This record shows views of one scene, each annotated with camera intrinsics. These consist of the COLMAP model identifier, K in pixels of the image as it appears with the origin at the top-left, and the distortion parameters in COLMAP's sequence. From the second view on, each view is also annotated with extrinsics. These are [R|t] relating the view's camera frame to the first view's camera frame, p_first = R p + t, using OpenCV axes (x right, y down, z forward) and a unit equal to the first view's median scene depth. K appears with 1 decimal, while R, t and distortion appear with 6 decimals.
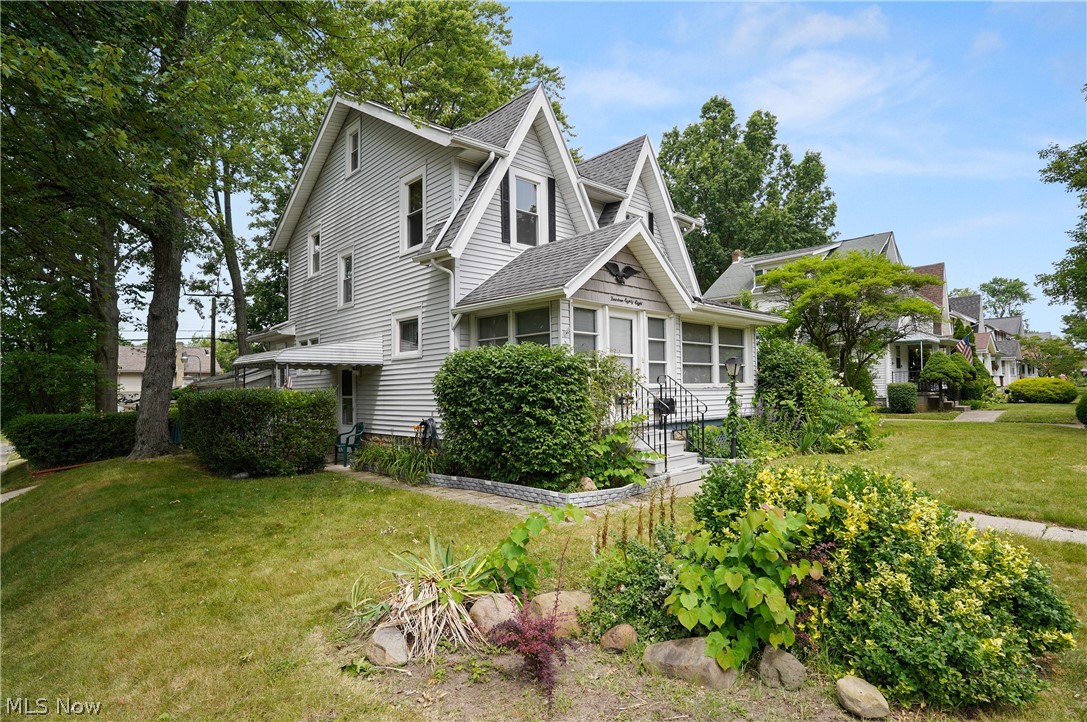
lens RADIAL K [[560.6, 0, 549.5], [0, 560.6, 385.1], [0, 0, 1]] dist [-0.039473, 0.007513]
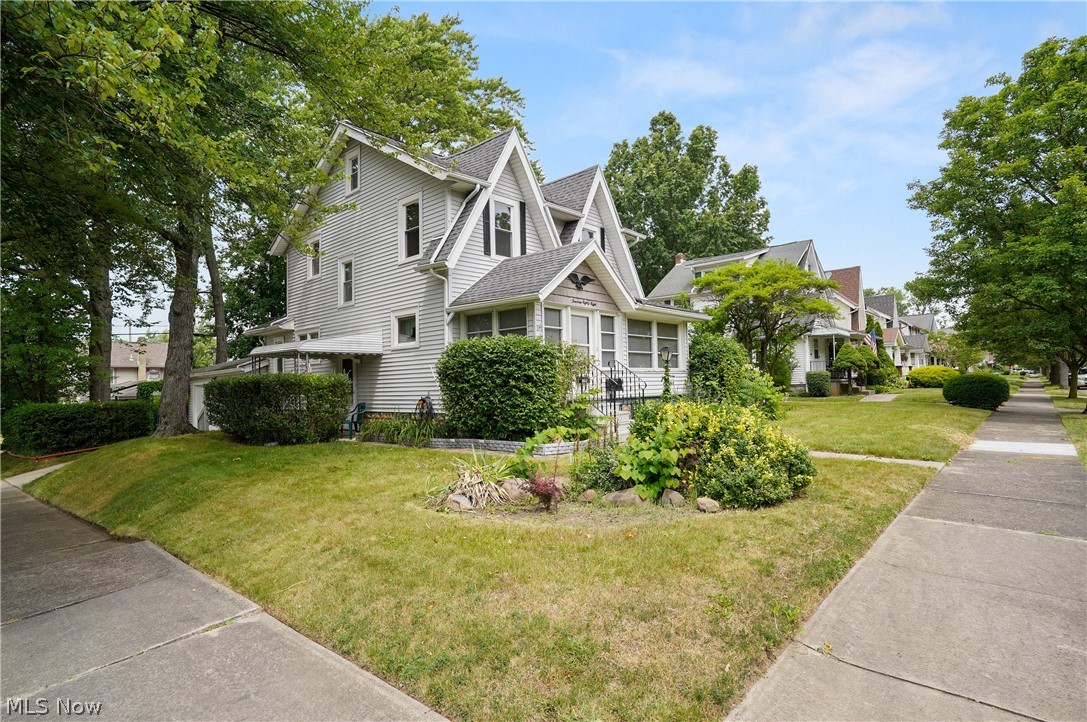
lens RADIAL K [[560.6, 0, 536.5], [0, 560.6, 381.7], [0, 0, 1]] dist [-0.039473, 0.007513]
pose [[0.998119, -0.005303, 0.061070, -0.042326], [0.005202, 0.999985, 0.001827, 0.023158], [-0.061079, -0.001506, 0.998132, -0.227280]]
